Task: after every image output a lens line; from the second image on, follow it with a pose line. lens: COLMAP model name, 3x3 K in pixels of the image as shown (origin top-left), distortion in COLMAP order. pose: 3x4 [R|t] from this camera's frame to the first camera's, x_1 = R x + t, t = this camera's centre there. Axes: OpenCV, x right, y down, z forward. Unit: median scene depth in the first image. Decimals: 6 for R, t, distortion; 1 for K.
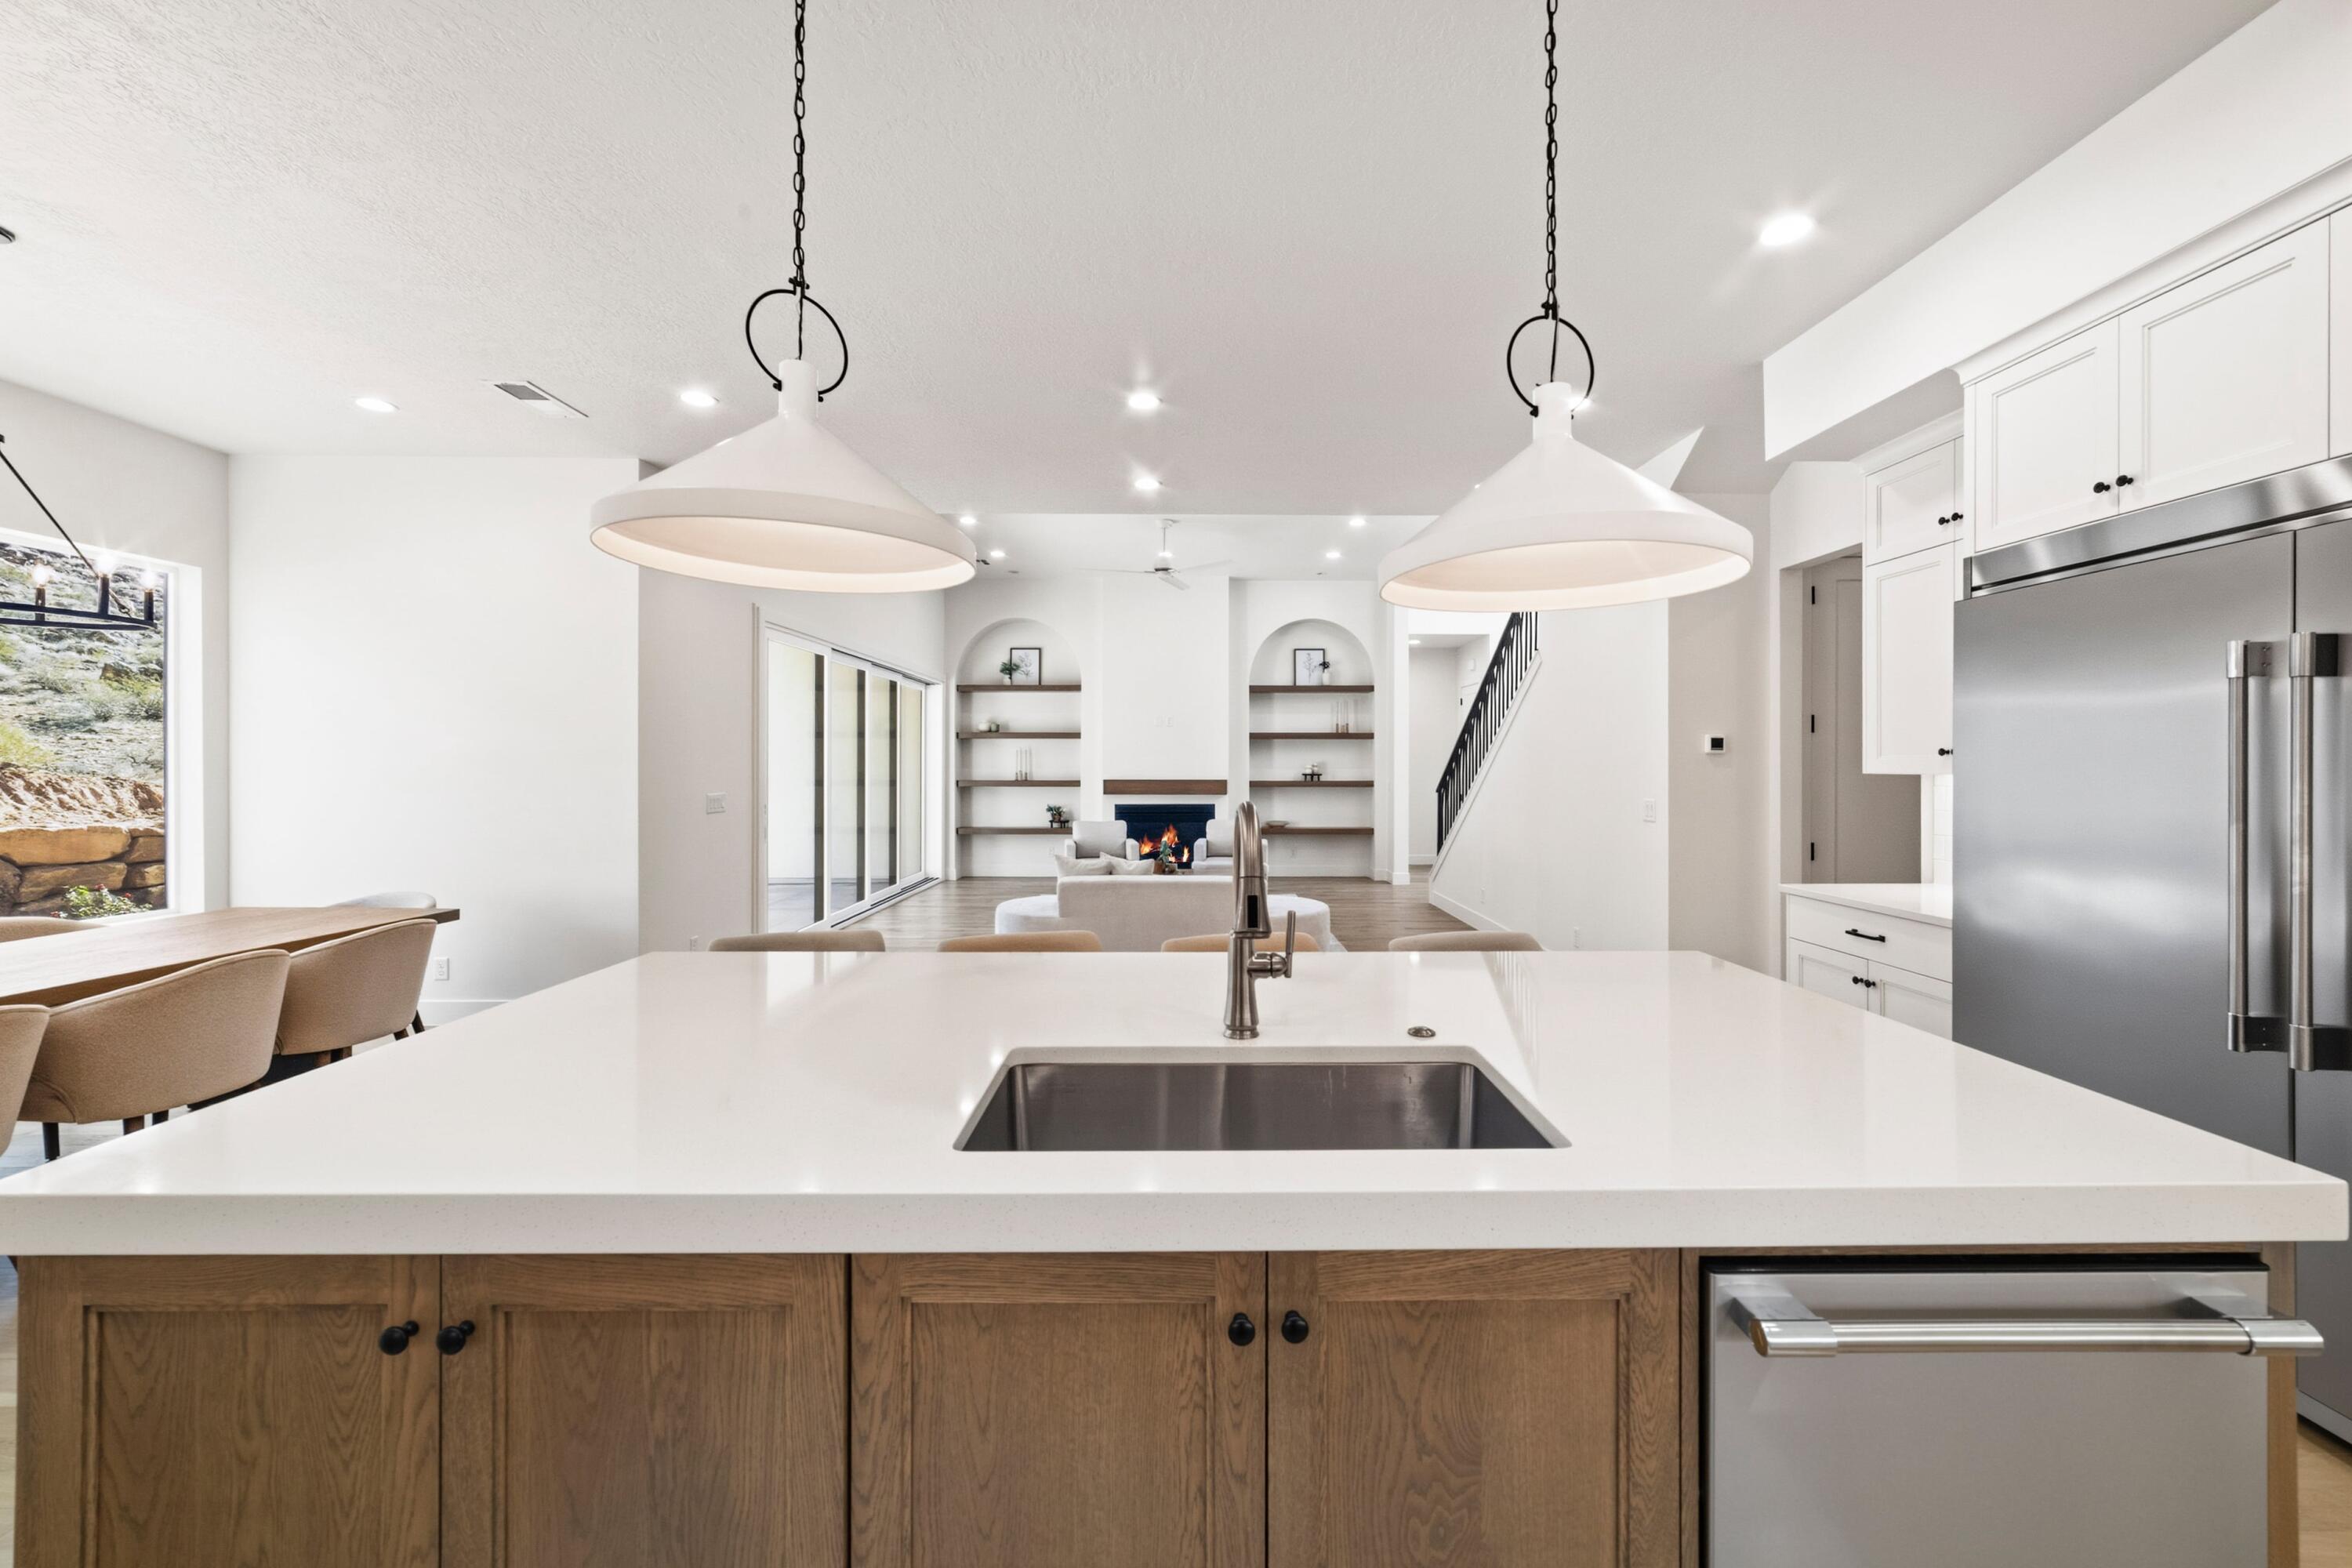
lens RADIAL K [[898.2, 0, 1200.1], [0, 898.2, 769.1], [0, 0, 1]] dist [0.001003, -0.000021]
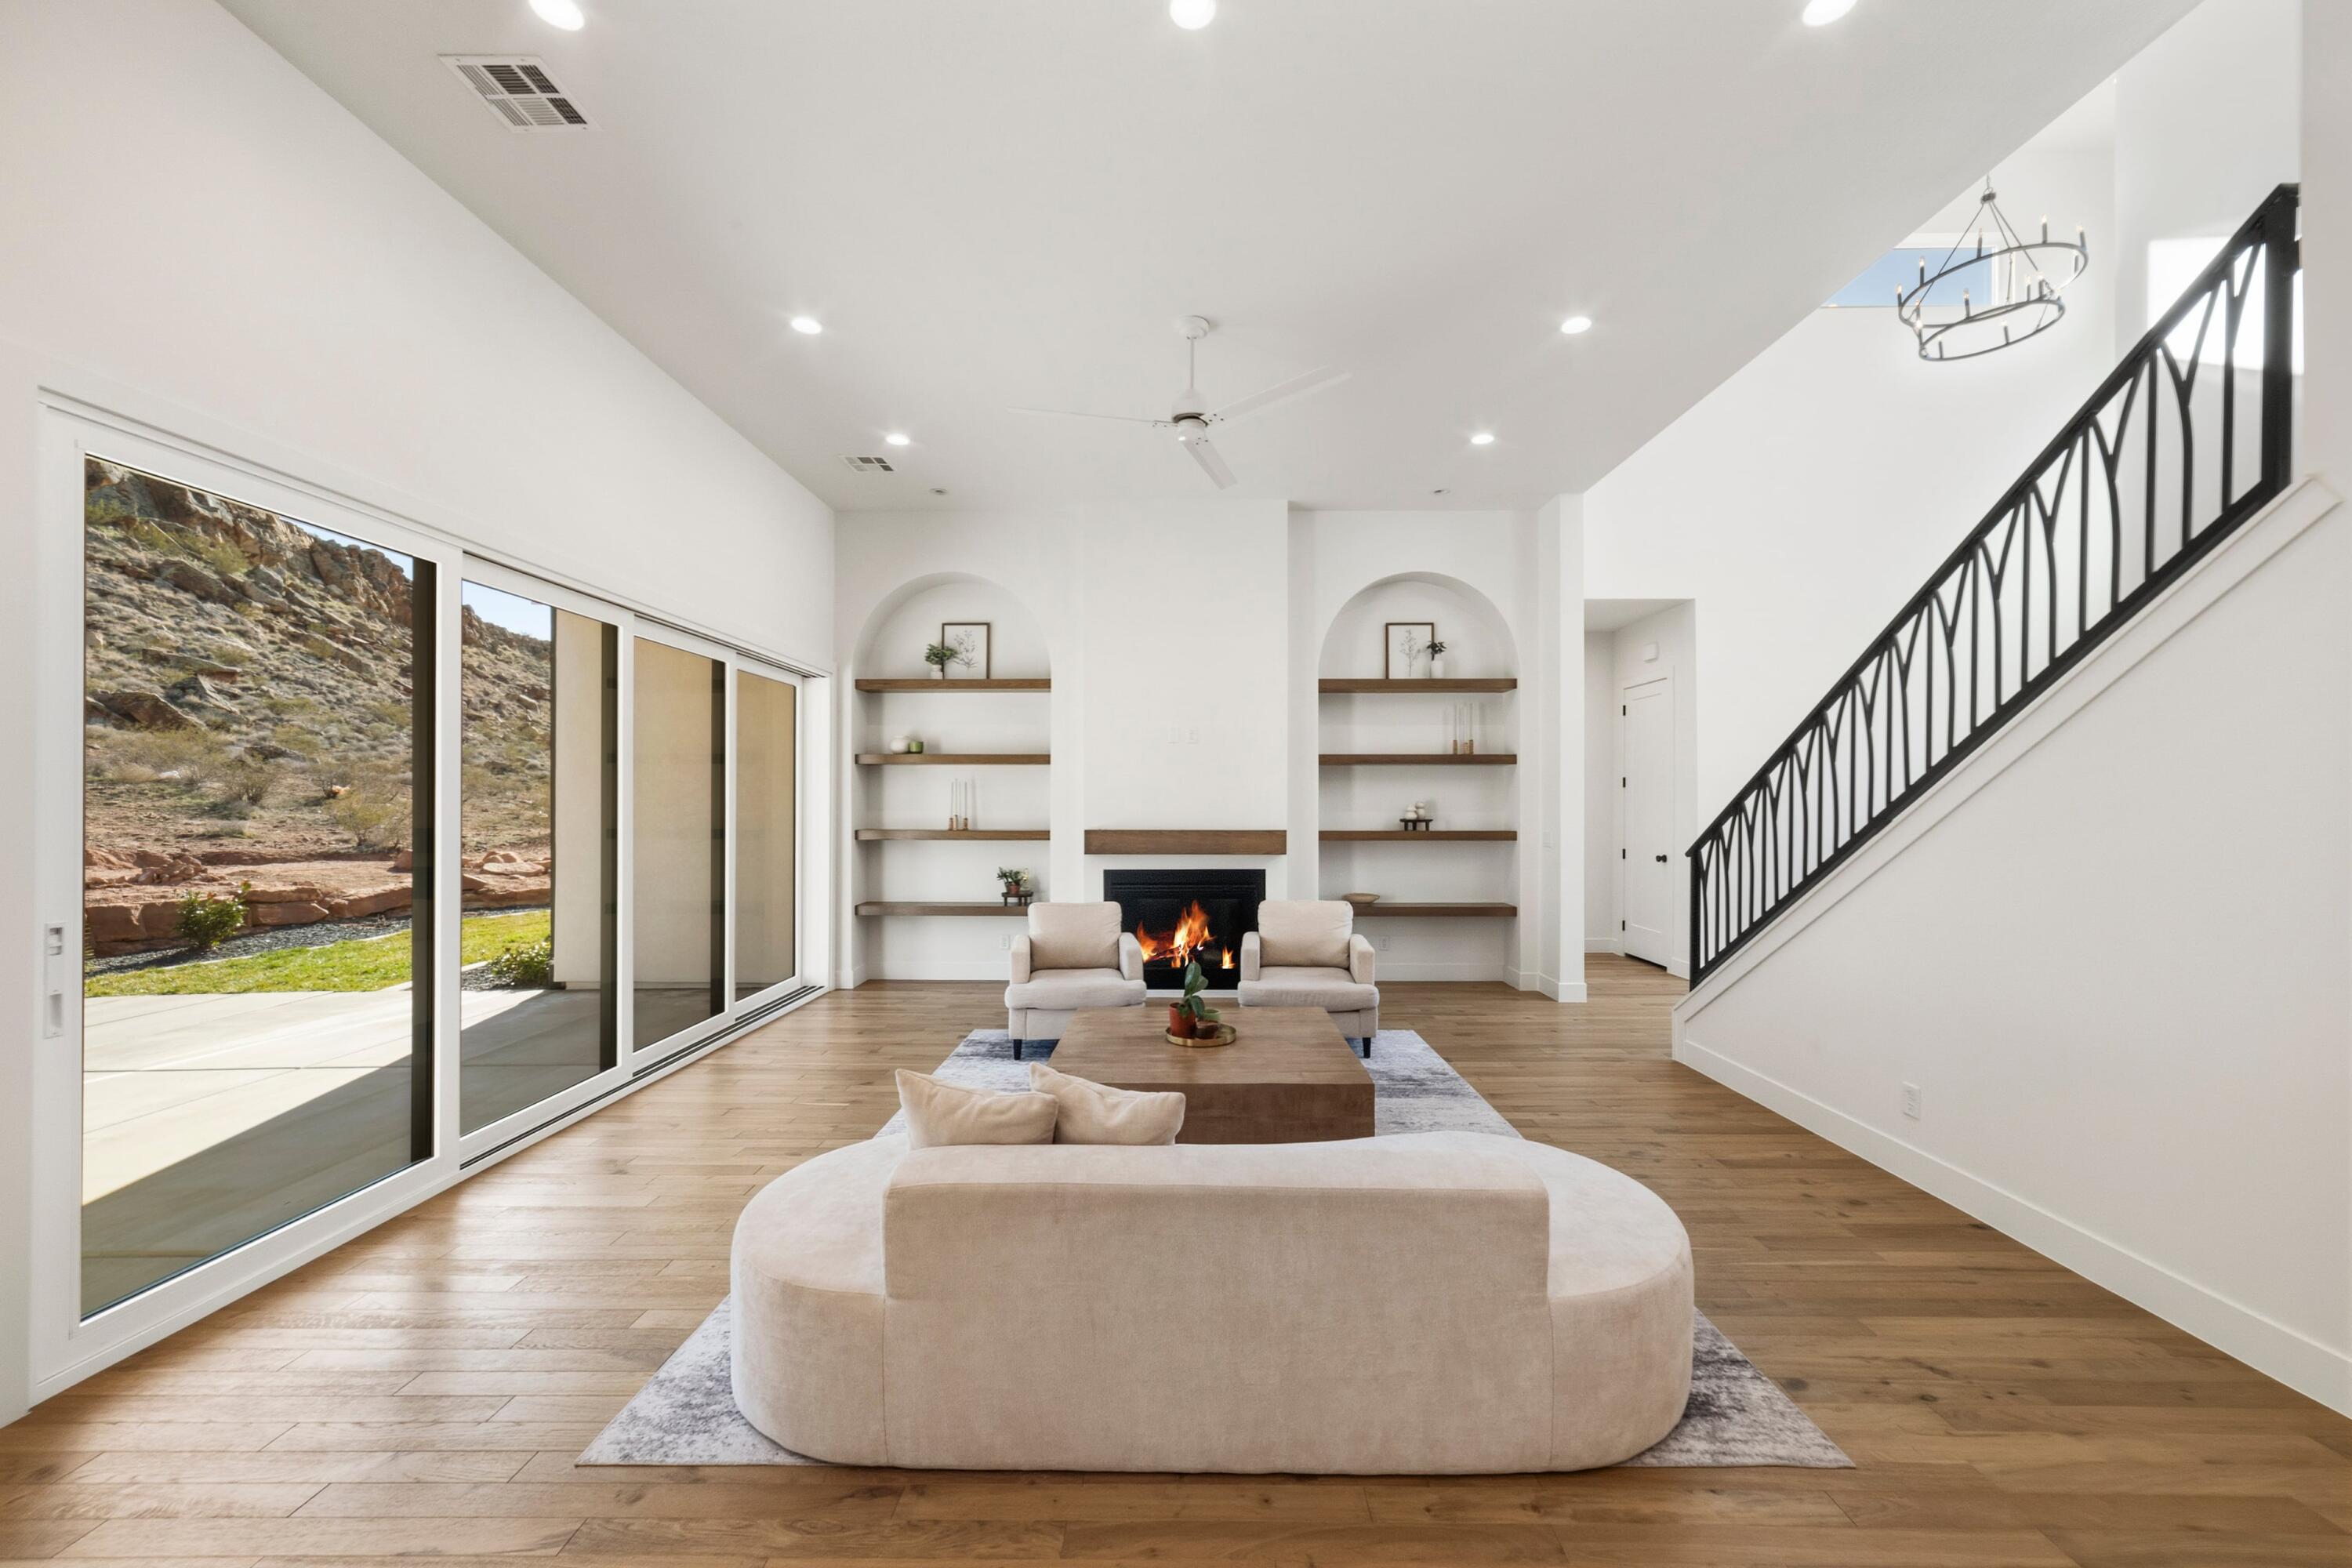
lens RADIAL K [[898.2, 0, 1165.1], [0, 898.2, 802.6], [0, 0, 1]] dist [0.001003, -0.000021]
pose [[0.999061, -0.001013, -0.043304, -0.025038], [0.000811, 0.999989, -0.004671, -0.003738], [0.043308, 0.004631, 0.999051, 0.369189]]
